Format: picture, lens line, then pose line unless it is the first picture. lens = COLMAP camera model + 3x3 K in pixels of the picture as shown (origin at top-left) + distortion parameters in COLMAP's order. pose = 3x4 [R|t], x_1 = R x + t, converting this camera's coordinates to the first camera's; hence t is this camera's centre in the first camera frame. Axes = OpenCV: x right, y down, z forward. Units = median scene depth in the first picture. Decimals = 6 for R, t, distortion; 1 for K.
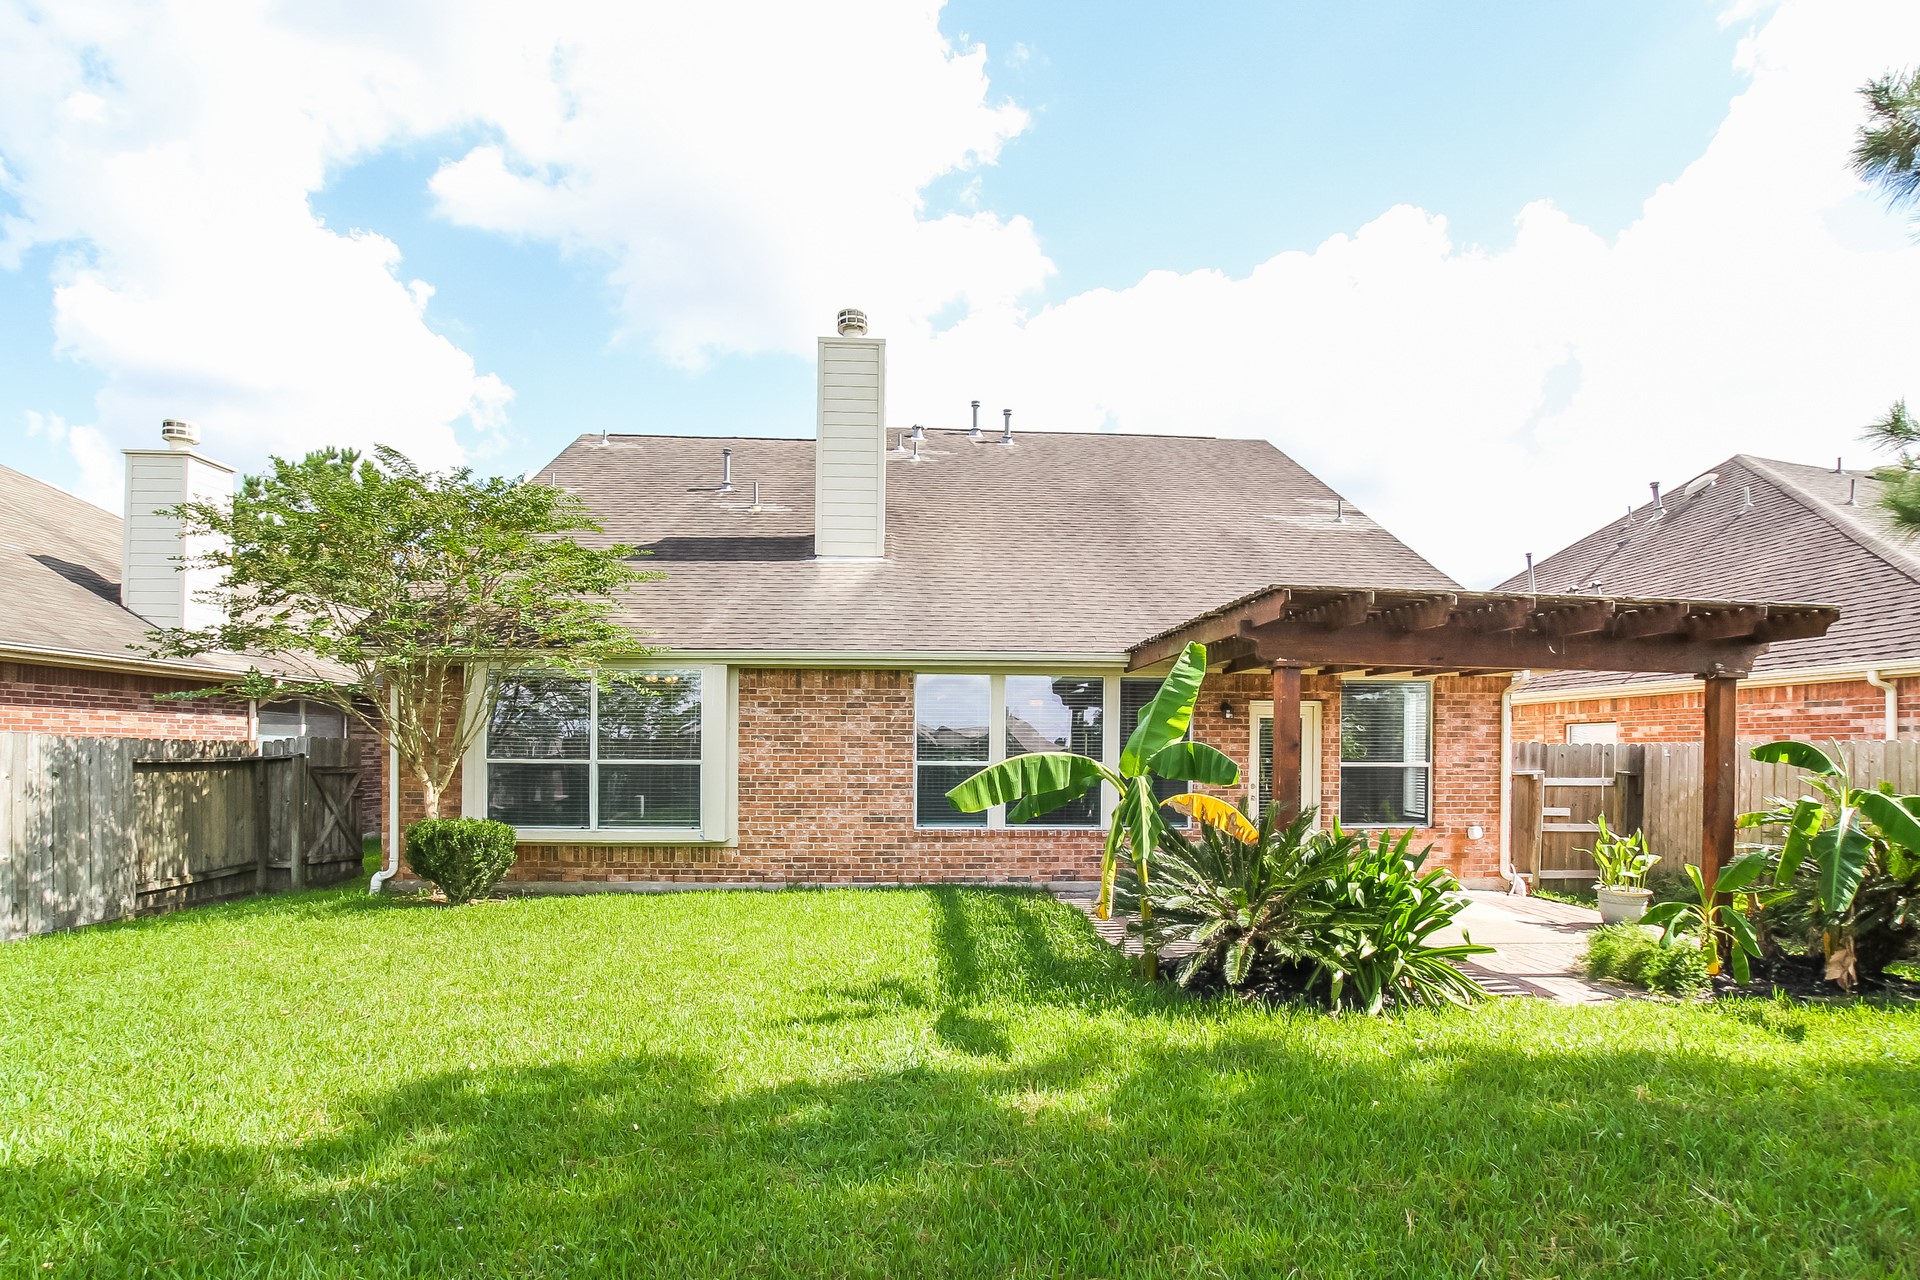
lens RADIAL K [[1001.9, 0, 959.9], [0, 1001.9, 616.0], [0, 0, 1]] dist [-0.019642, 0.000510]
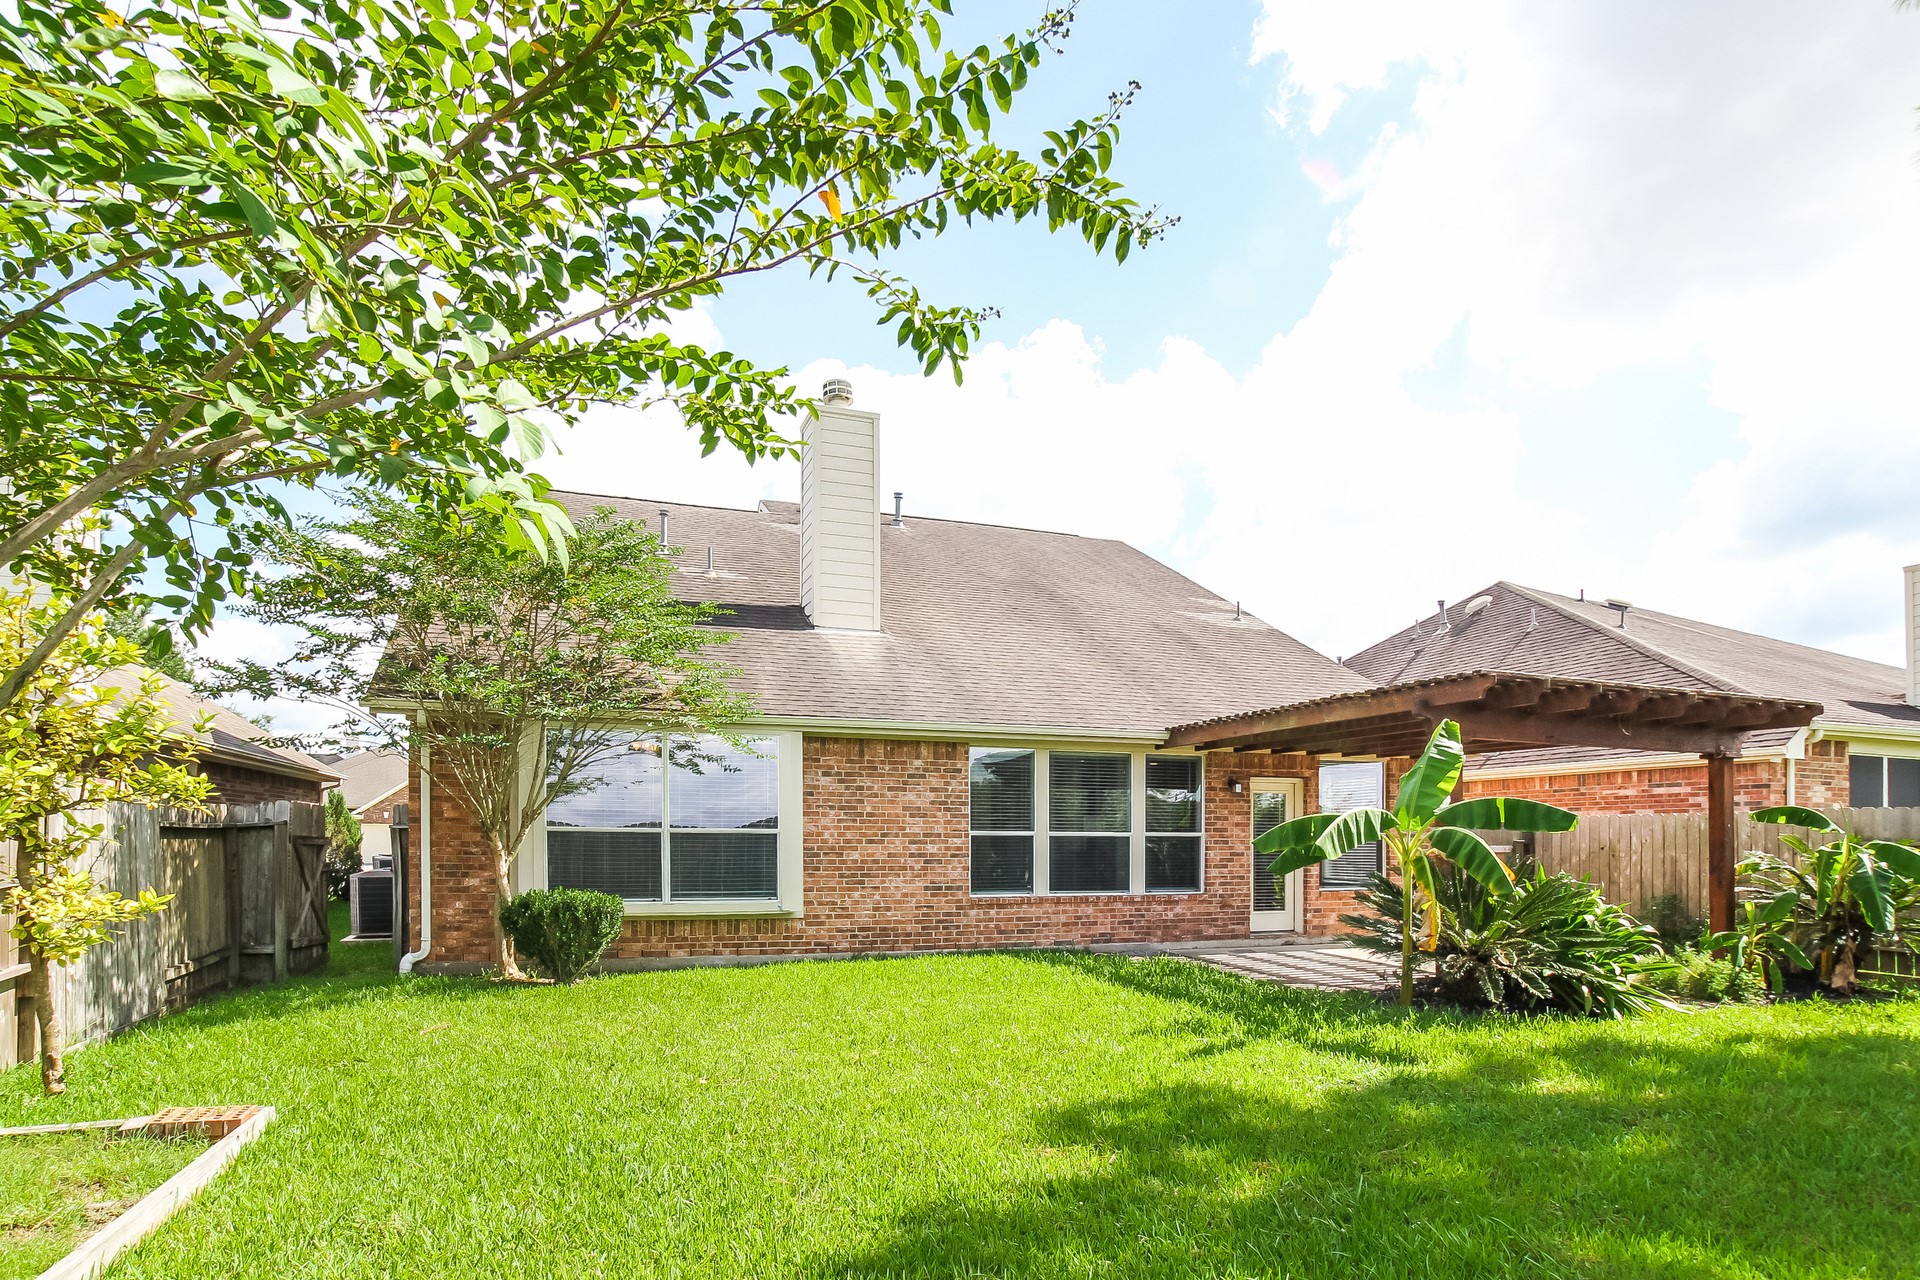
lens RADIAL K [[996.0, 0, 952.7], [0, 996.0, 708.8], [0, 0, 1]] dist [-0.038123, 0.017860]
pose [[0.968633, 0.029770, 0.246706, -0.321803], [-0.031406, 0.999503, 0.002695, 0.017811], [-0.246503, -0.010359, 0.969087, 0.017976]]
